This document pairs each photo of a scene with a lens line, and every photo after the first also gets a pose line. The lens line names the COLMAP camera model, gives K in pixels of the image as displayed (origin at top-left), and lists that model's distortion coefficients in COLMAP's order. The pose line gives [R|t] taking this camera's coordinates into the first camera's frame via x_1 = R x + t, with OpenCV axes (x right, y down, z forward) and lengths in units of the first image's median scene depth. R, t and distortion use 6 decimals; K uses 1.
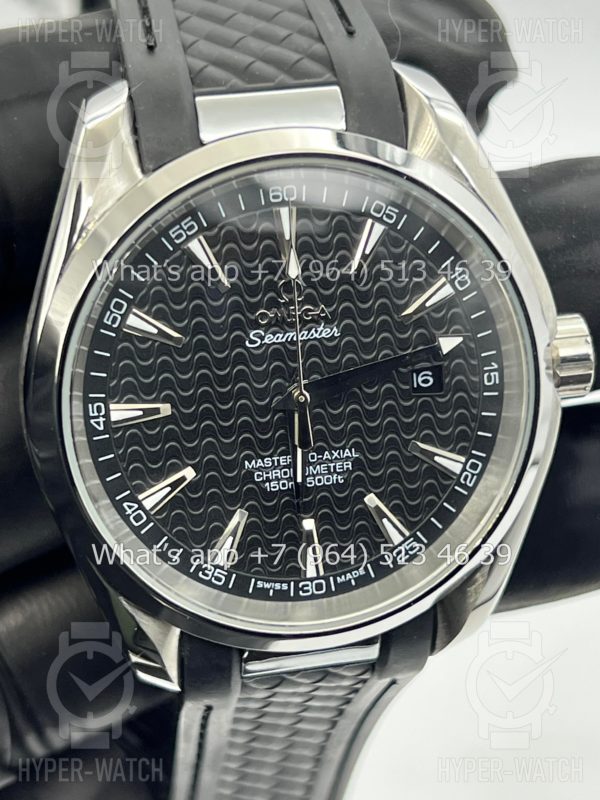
lens RADIAL K [[1912.2, 0, 296.6], [0, 1912.2, 387.7], [0, 0, 1]] dist [0.306841, 0.000000]
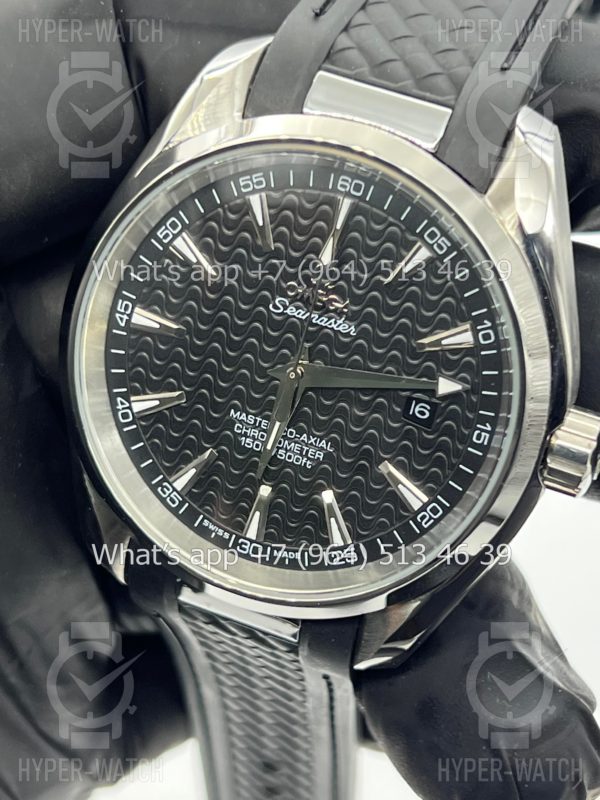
lens RADIAL K [[1912.2, 0, 307.6], [0, 1912.2, 402.6], [0, 0, 1]] dist [0.306841, 0.000000]
pose [[0.836654, 0.406412, -0.367206, 0.392781], [-0.400035, 0.911333, 0.097182, -0.084023], [0.374143, 0.065587, 0.925049, 0.039419]]
